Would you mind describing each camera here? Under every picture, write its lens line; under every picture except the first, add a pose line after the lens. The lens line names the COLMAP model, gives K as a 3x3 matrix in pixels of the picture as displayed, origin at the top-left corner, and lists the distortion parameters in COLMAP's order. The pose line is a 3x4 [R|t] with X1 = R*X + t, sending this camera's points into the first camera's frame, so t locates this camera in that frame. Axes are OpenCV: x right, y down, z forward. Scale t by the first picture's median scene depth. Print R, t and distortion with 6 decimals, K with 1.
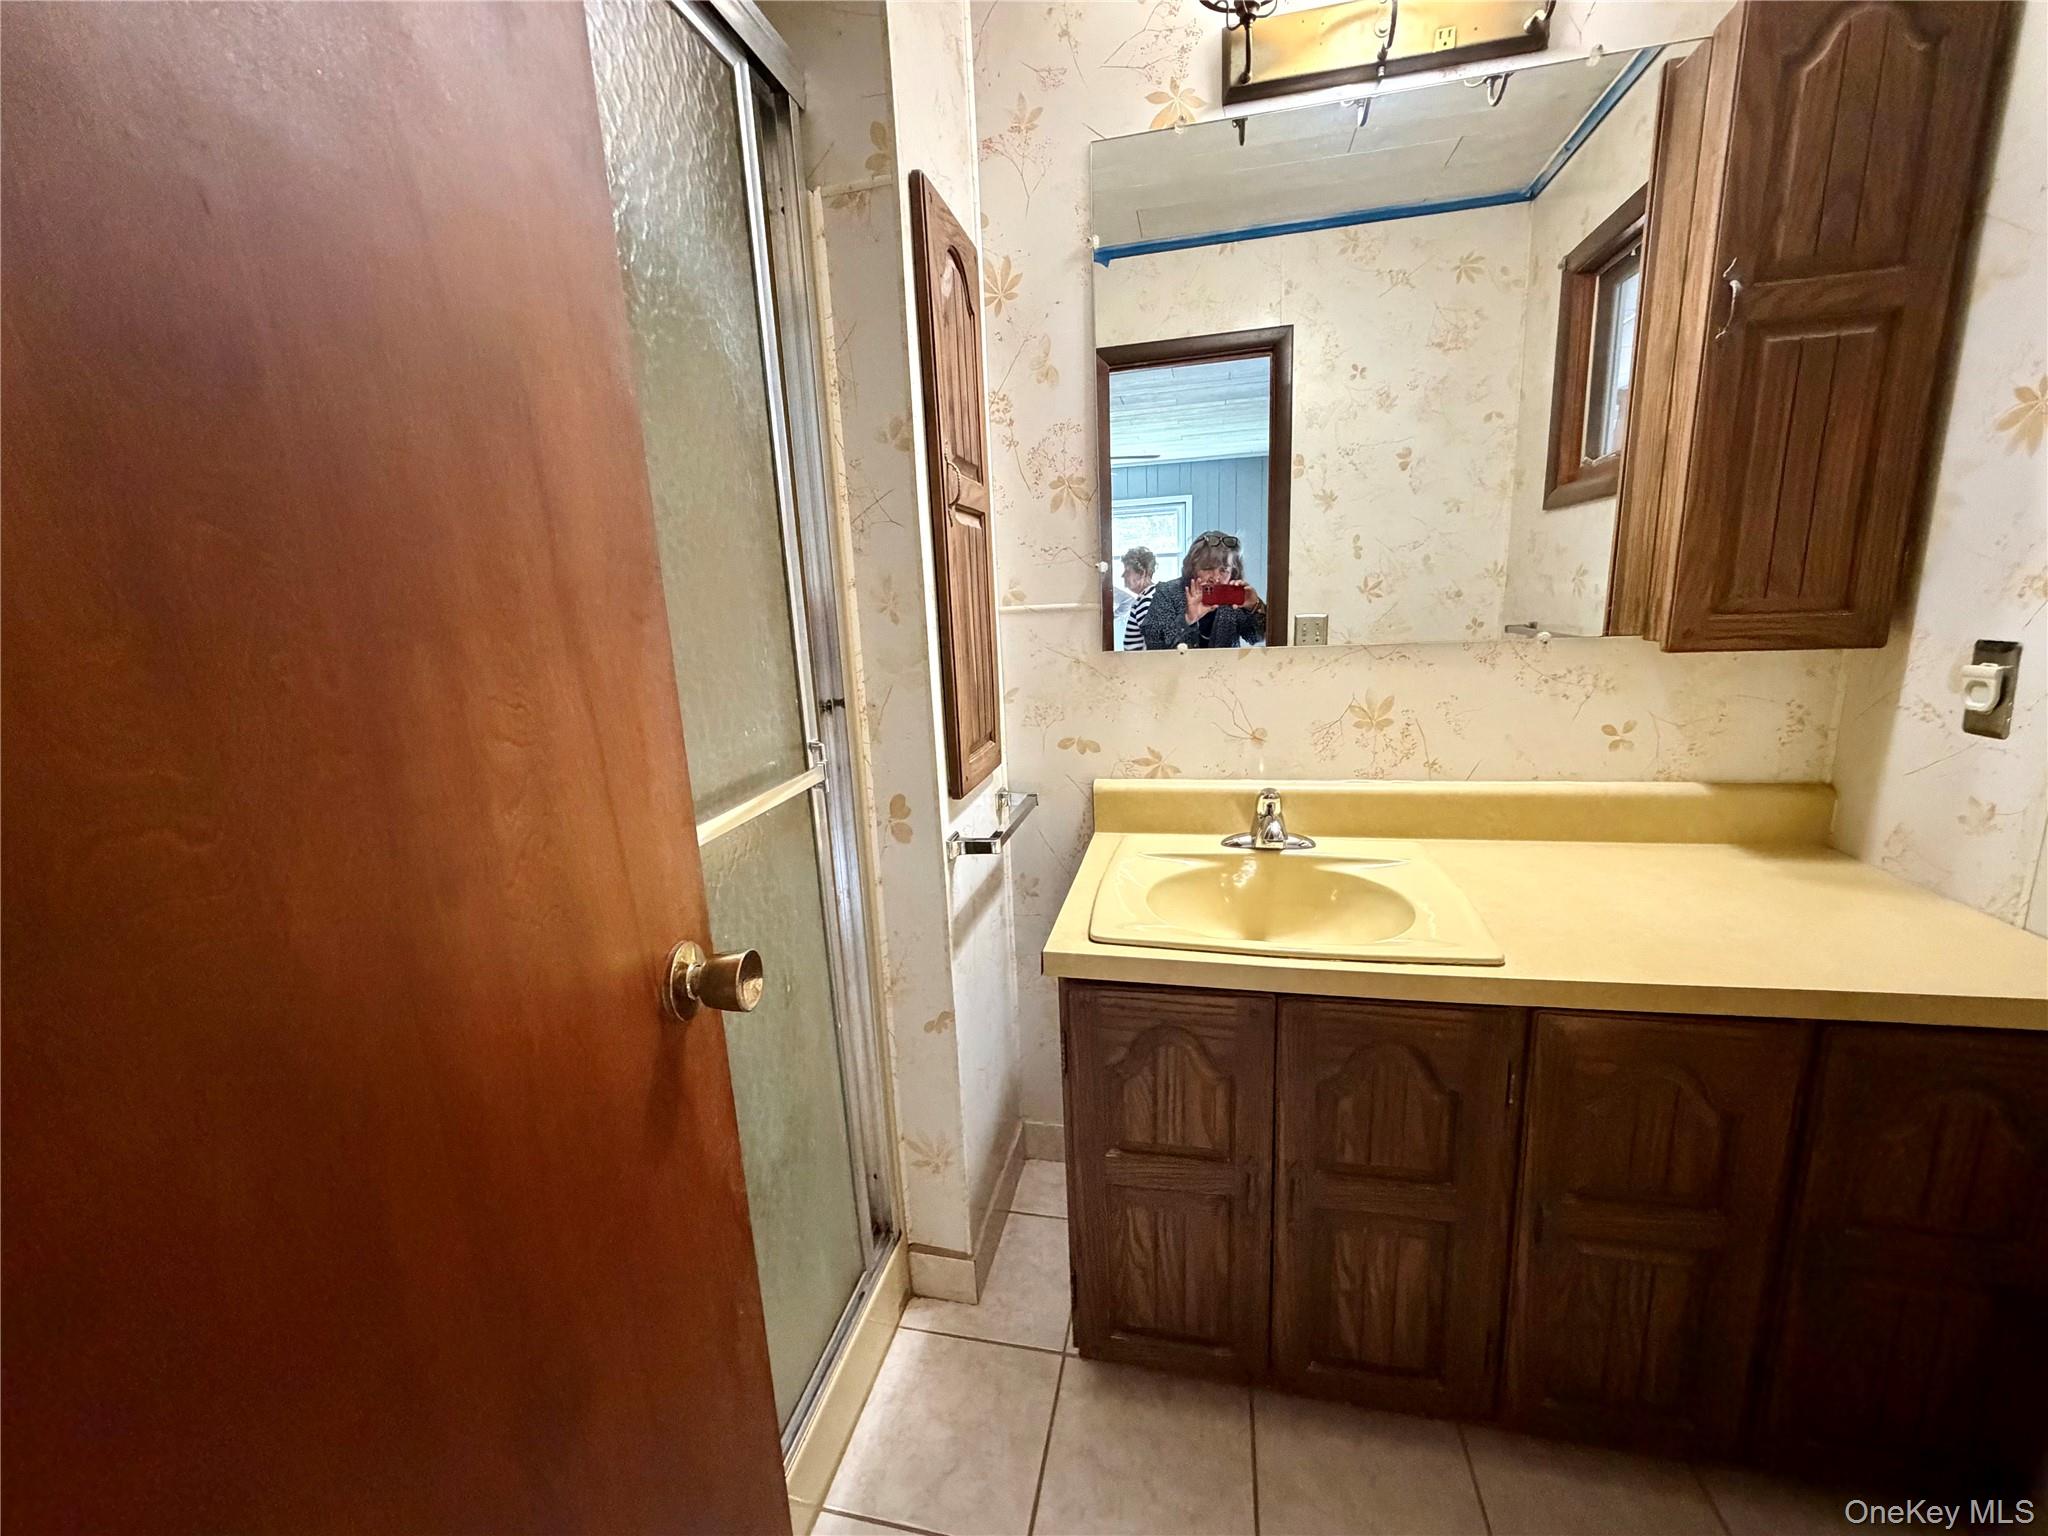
lens RADIAL K [[819.8, 0, 1022.7], [0, 819.8, 771.4], [0, 0, 1]] dist [0.000385, -0.000626]
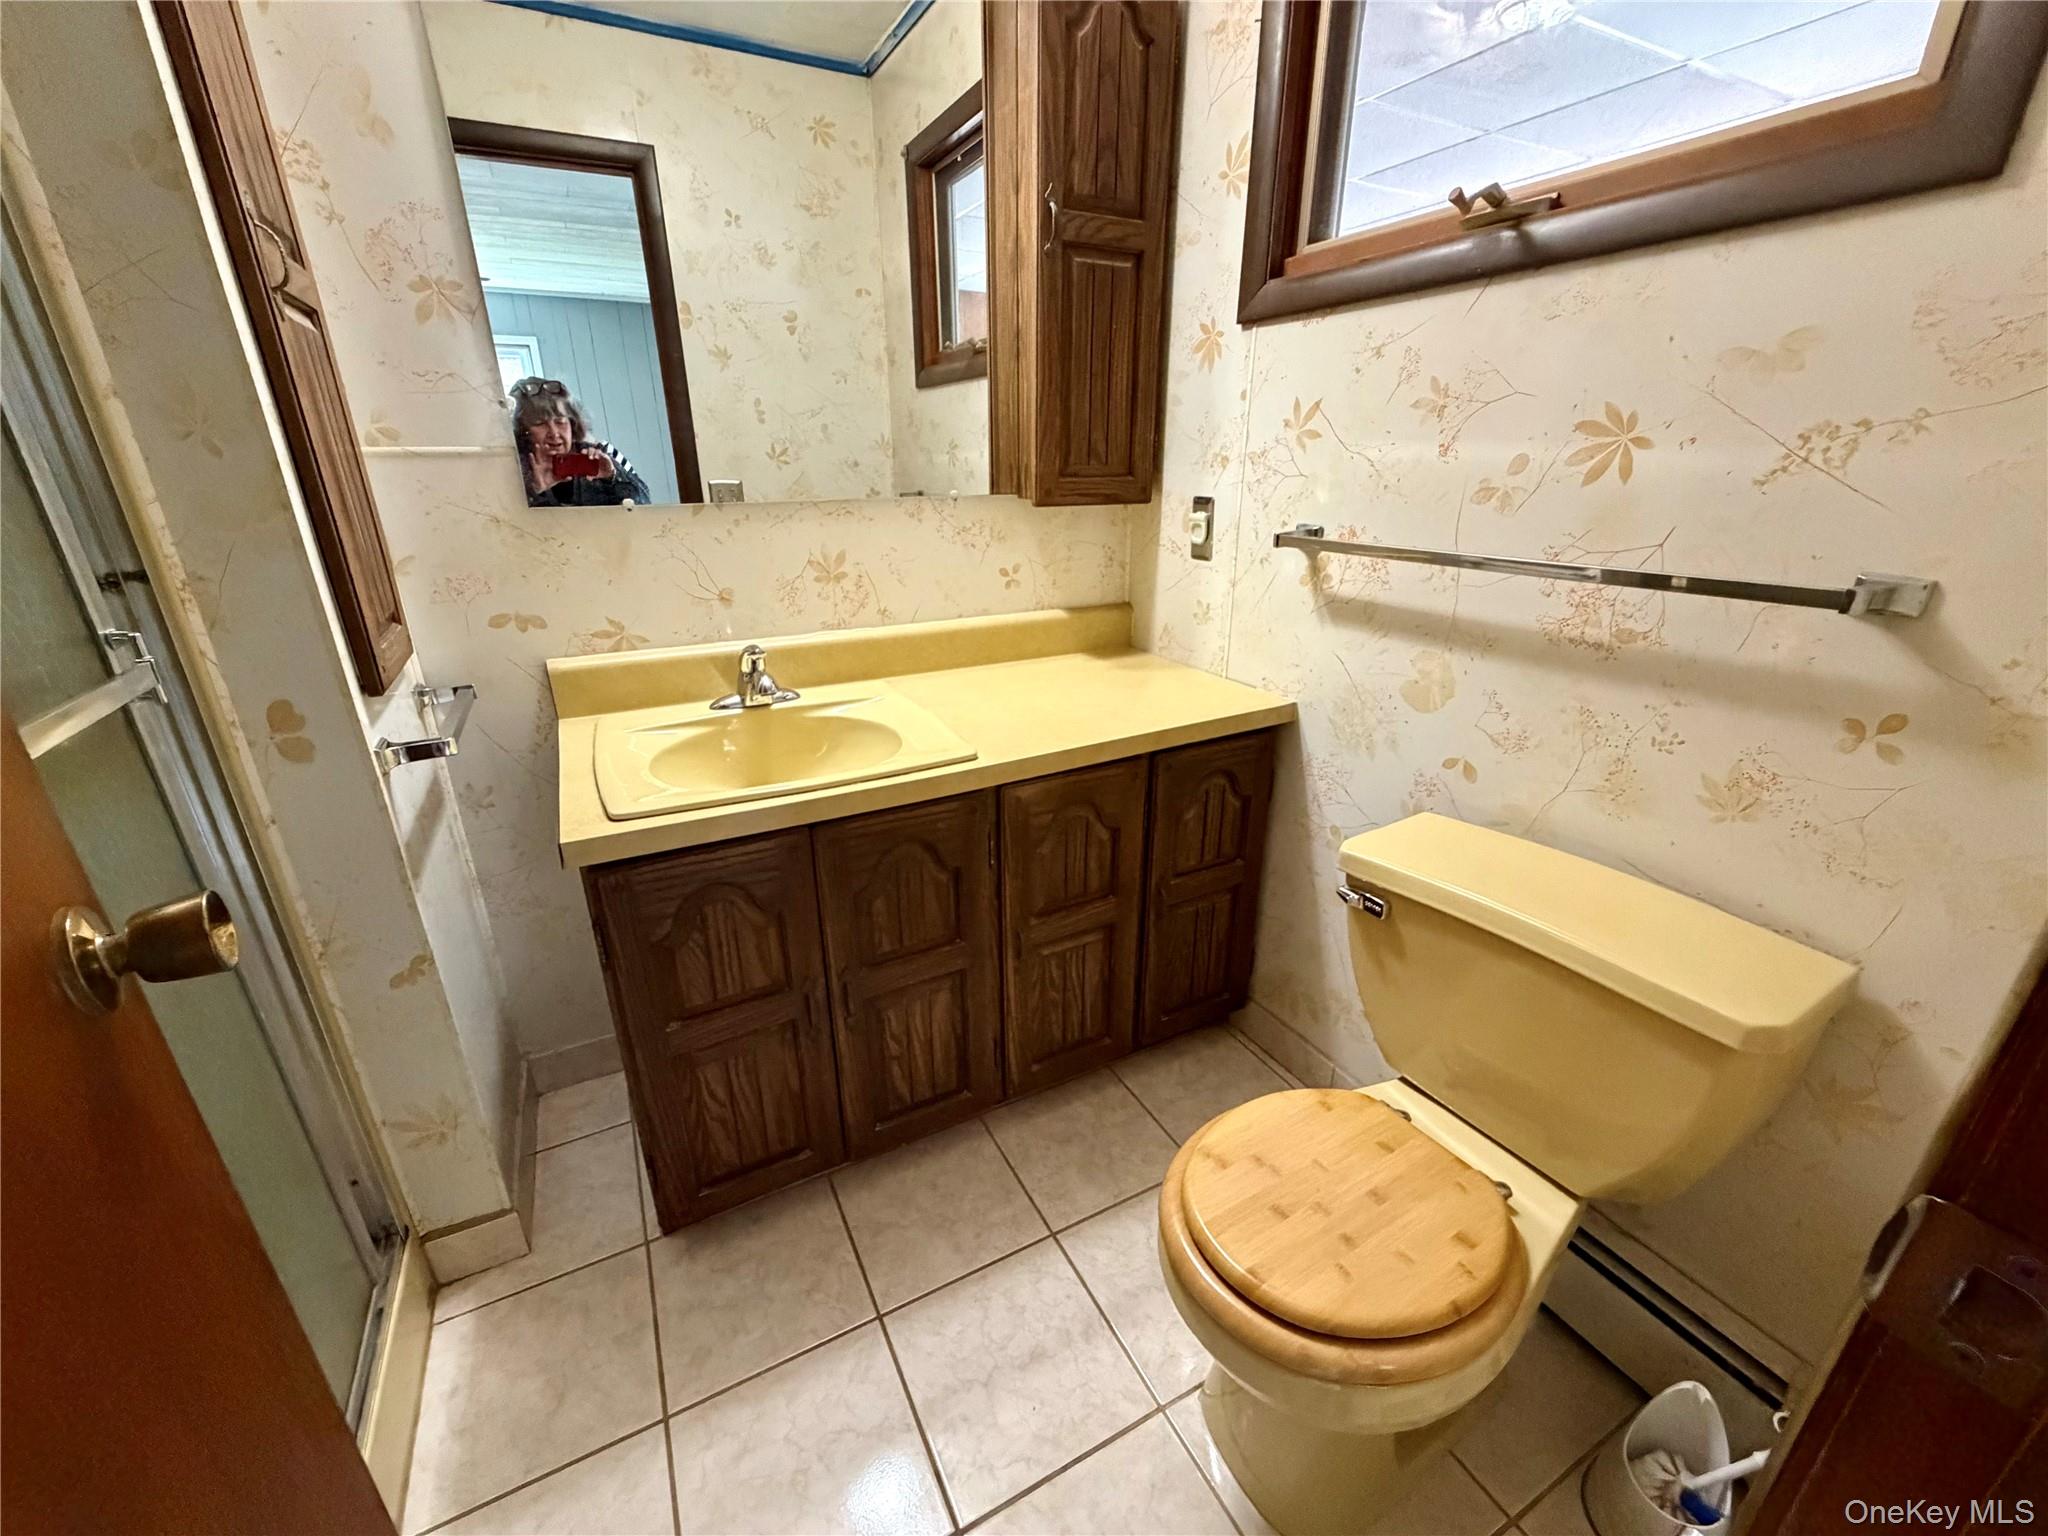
lens RADIAL K [[819.8, 0, 1026.6], [0, 819.8, 773.0], [0, 0, 1]] dist [0.000385, -0.000626]
pose [[0.758105, -0.196112, 0.621946, -0.109133], [0.107459, 0.978241, 0.177475, 0.033010], [-0.643218, -0.067711, 0.762683, -0.007656]]
